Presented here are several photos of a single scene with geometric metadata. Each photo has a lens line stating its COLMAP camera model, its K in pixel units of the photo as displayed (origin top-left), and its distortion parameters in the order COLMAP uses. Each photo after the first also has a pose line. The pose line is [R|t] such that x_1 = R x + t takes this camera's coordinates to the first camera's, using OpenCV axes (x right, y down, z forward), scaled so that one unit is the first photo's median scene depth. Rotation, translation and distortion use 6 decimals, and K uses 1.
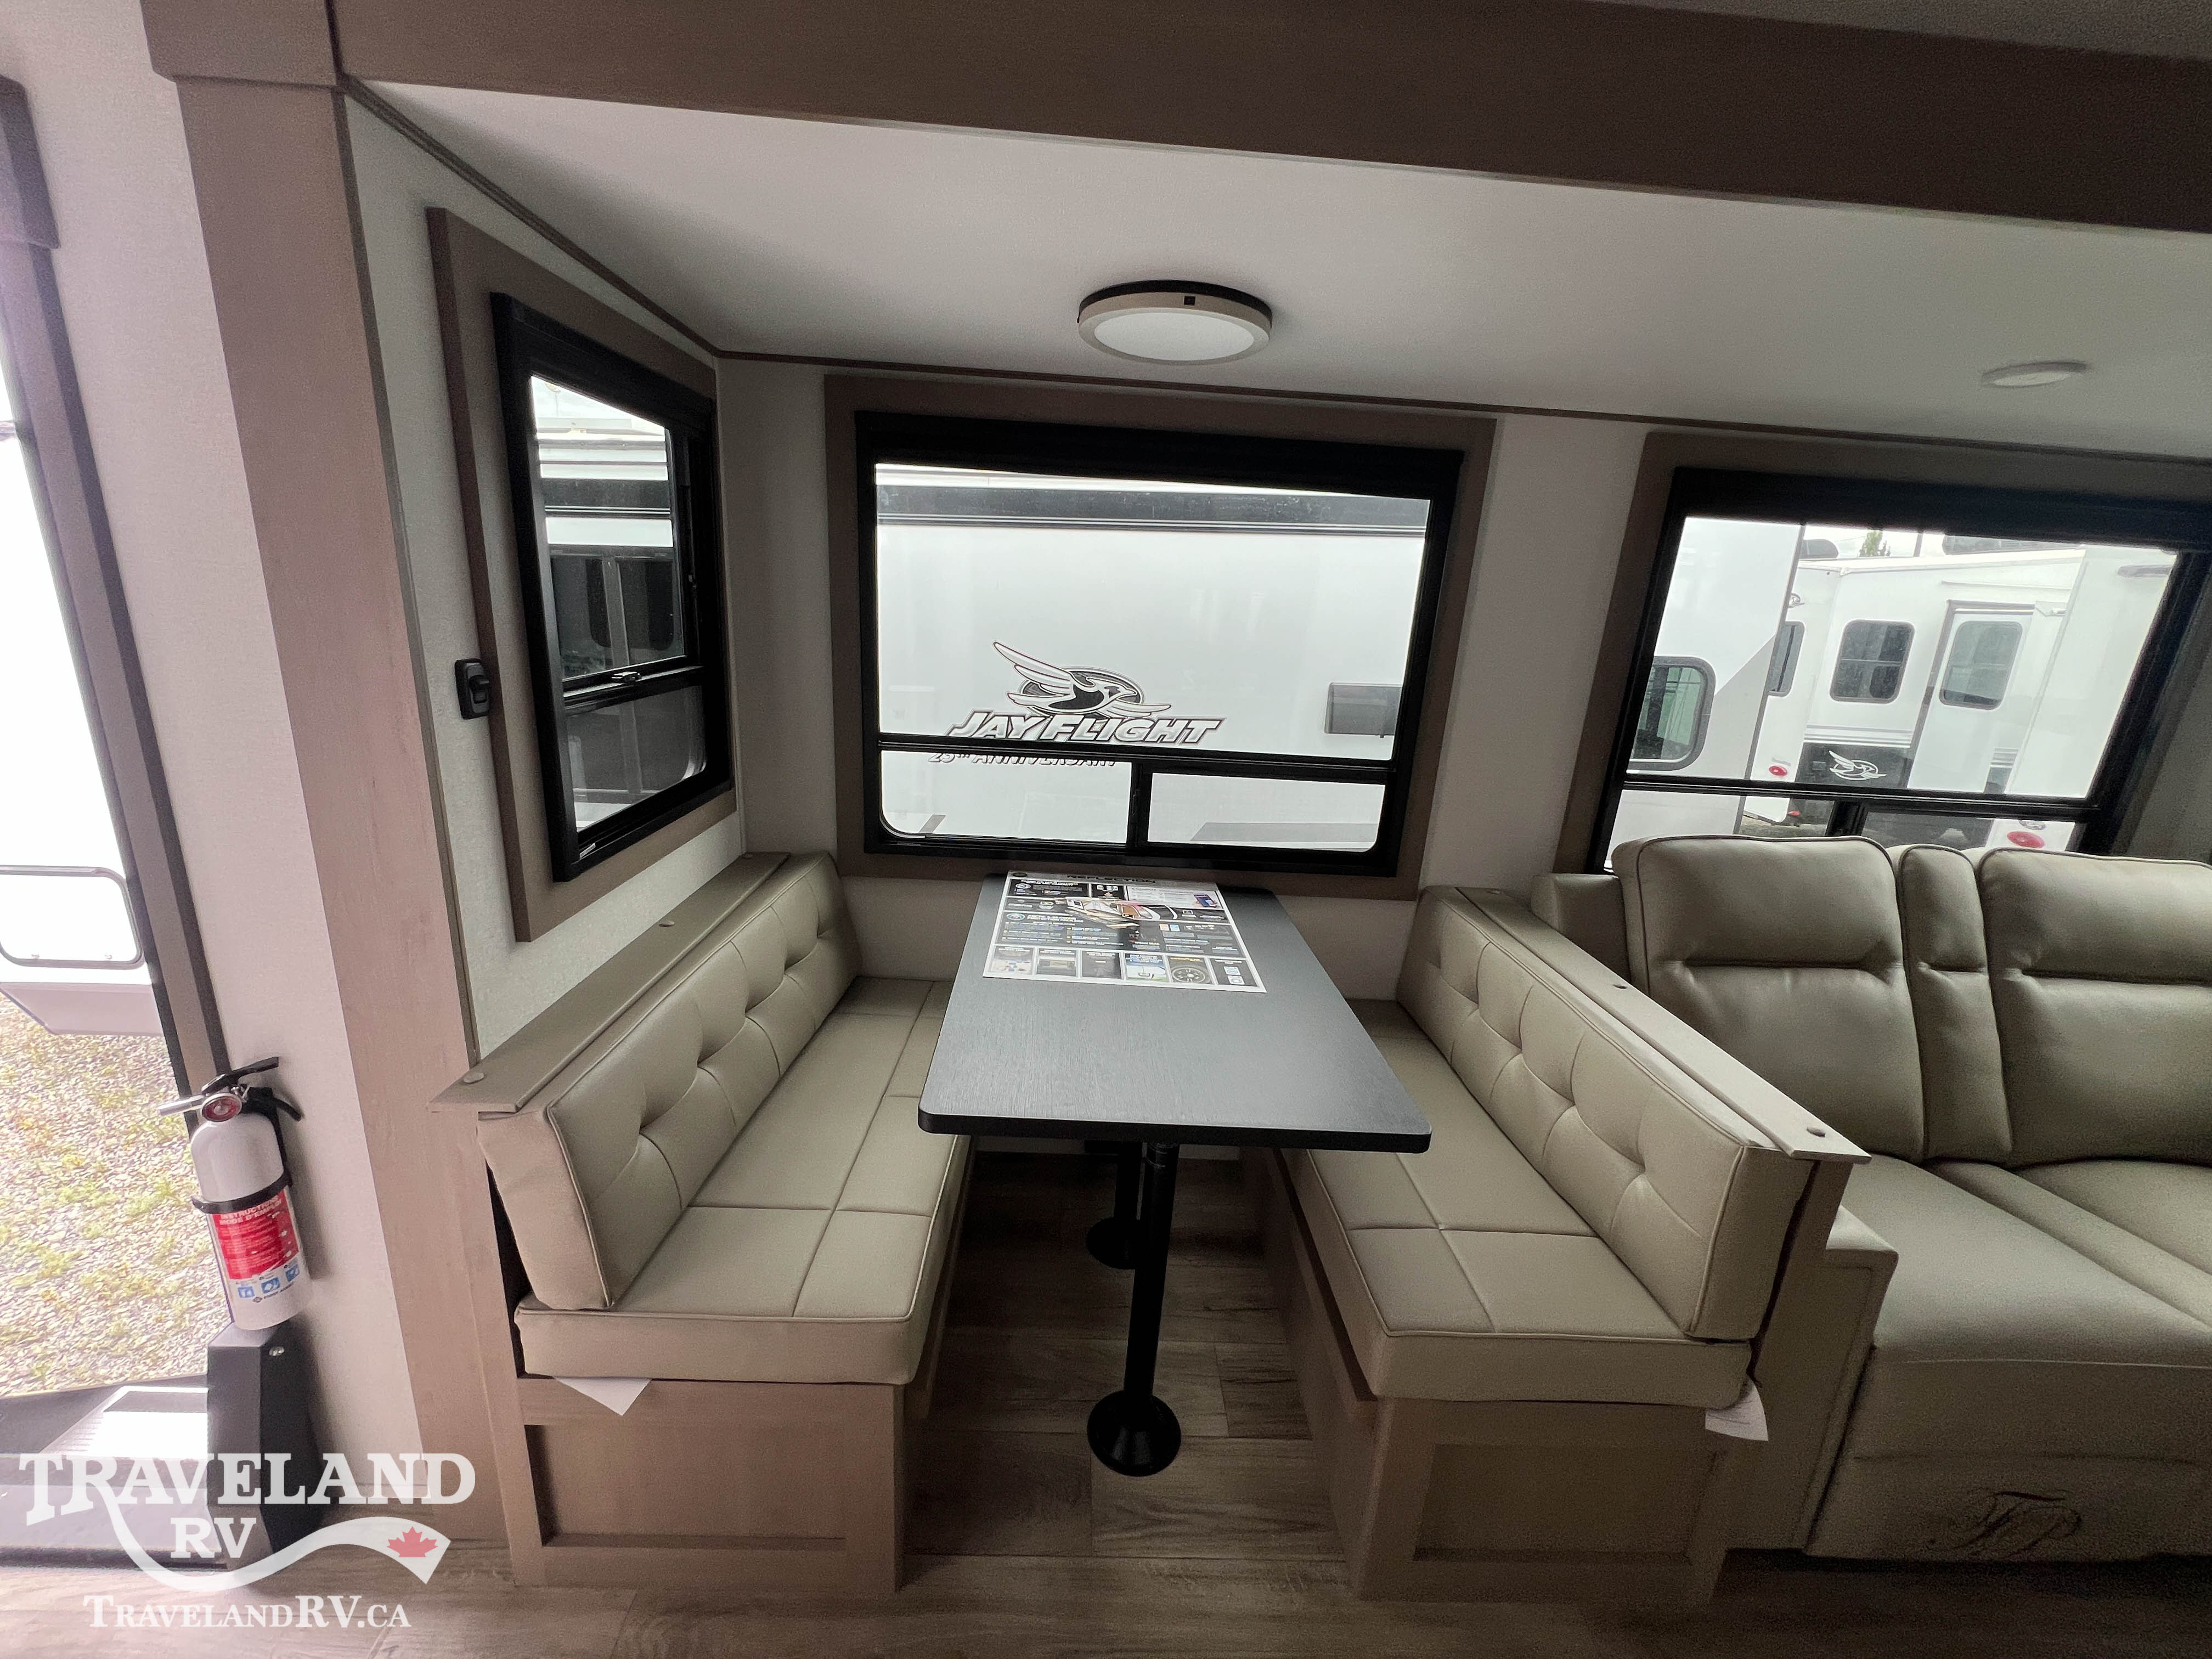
lens RADIAL K [[889.2, 0, 1109.2], [0, 889.2, 828.3], [0, 0, 1]] dist [-0.002365, -0.000127]
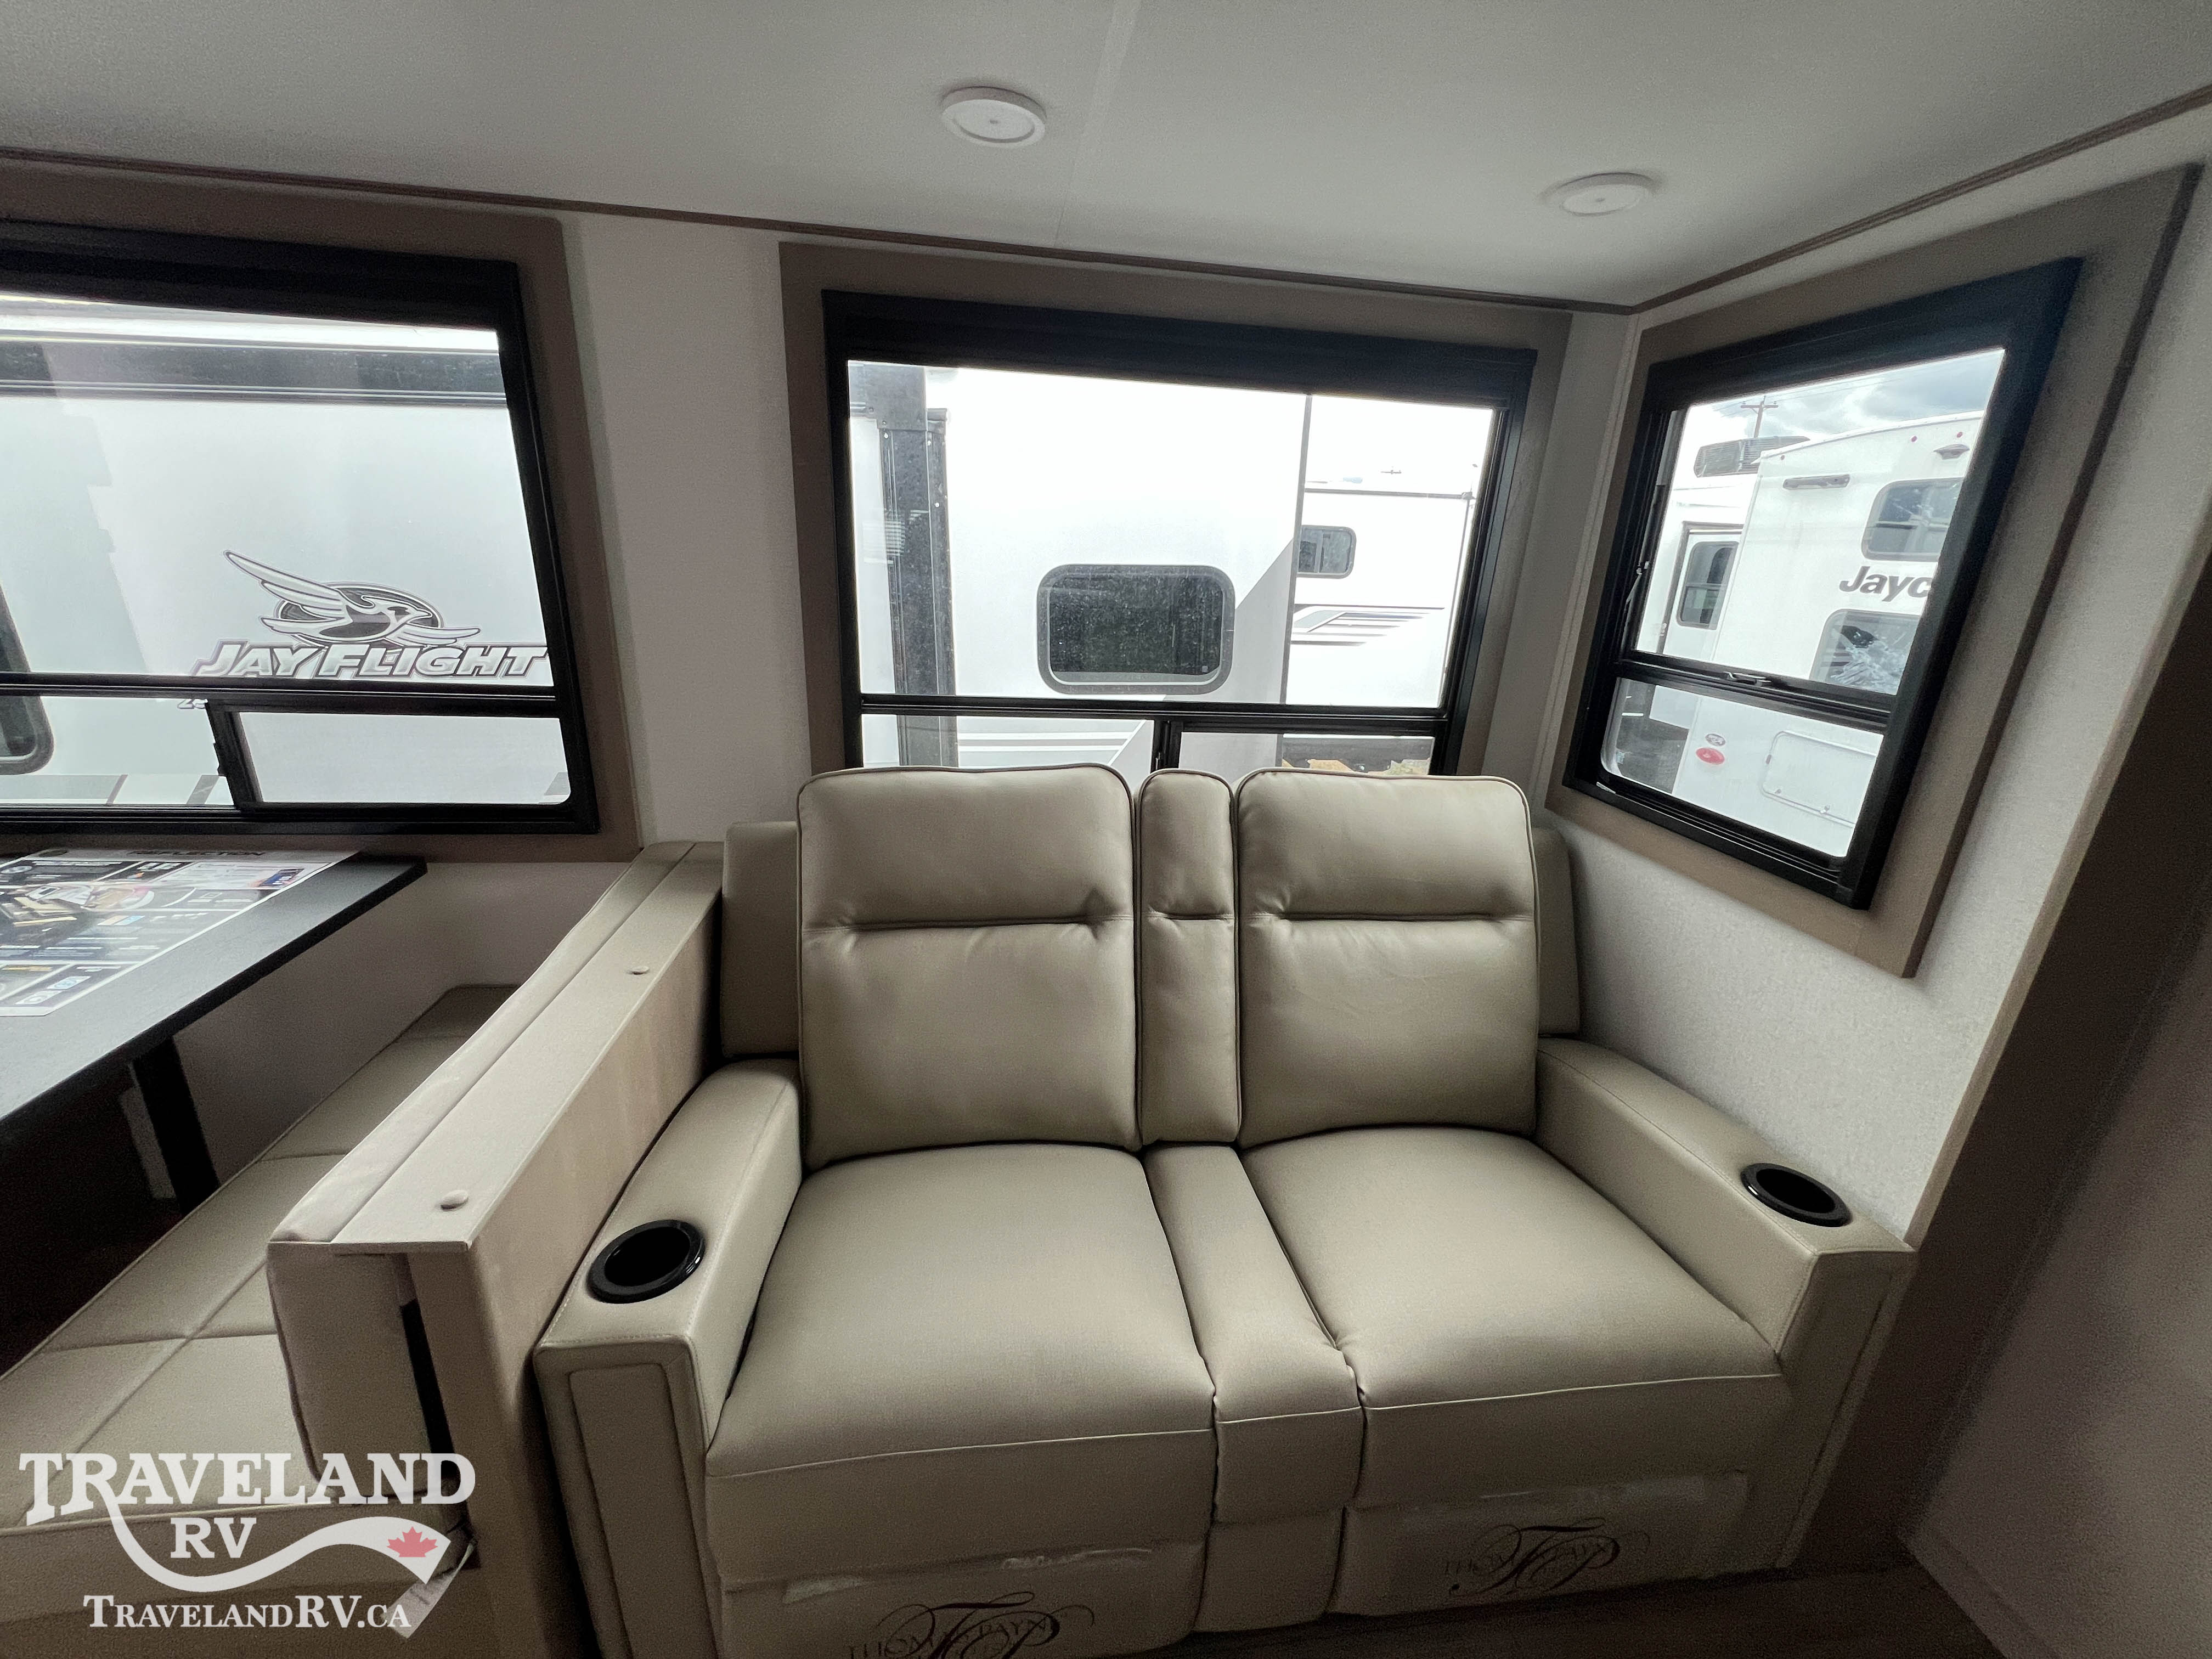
lens RADIAL K [[891.8, 0, 1106.0], [0, 891.8, 825.2], [0, 0, 1]] dist [-0.003429, 0.000619]
pose [[0.994224, -0.043066, 0.098302, 0.781671], [0.037517, 0.997634, 0.057616, 0.020647], [-0.100550, -0.053595, 0.993487, 0.180932]]
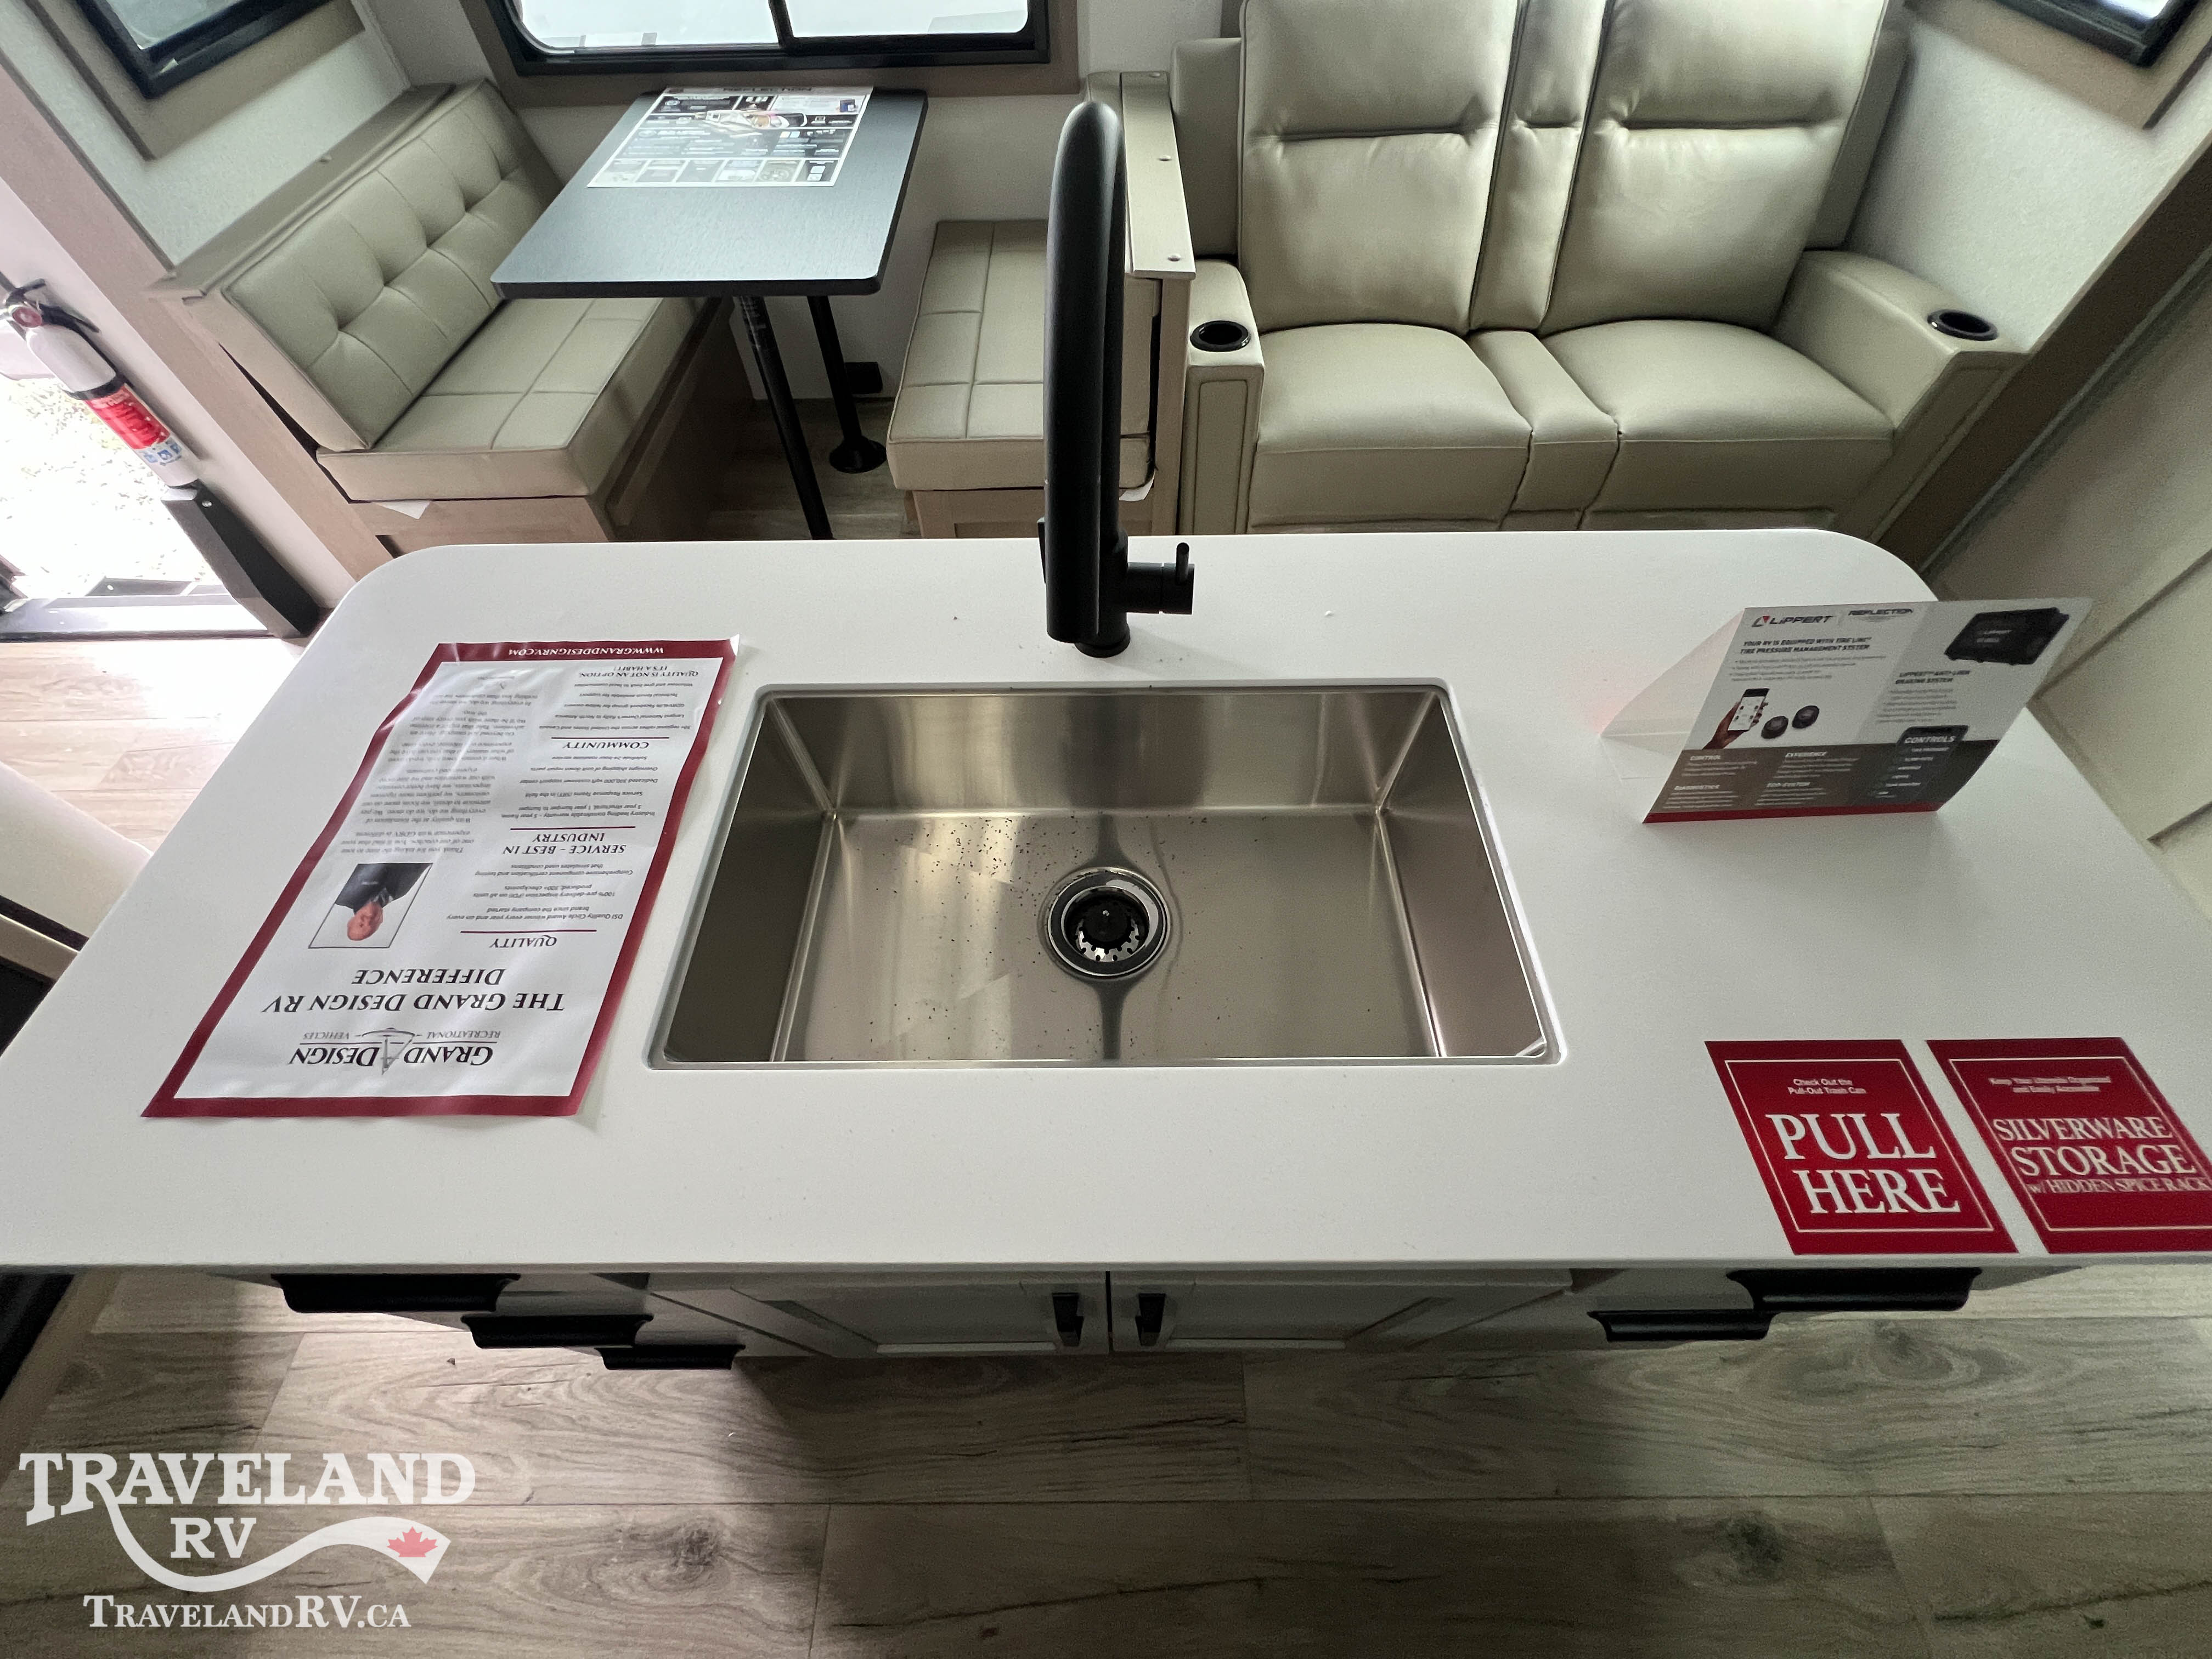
lens RADIAL K [[883.5, 0, 1104.2], [0, 883.5, 826.8], [0, 0, 1]] dist [-0.002118, 0.000139]
pose [[0.997110, -0.024961, -0.071756, 0.483540], [0.065118, 0.767312, 0.637959, 0.094836], [0.039136, -0.640788, 0.766720, -0.323612]]
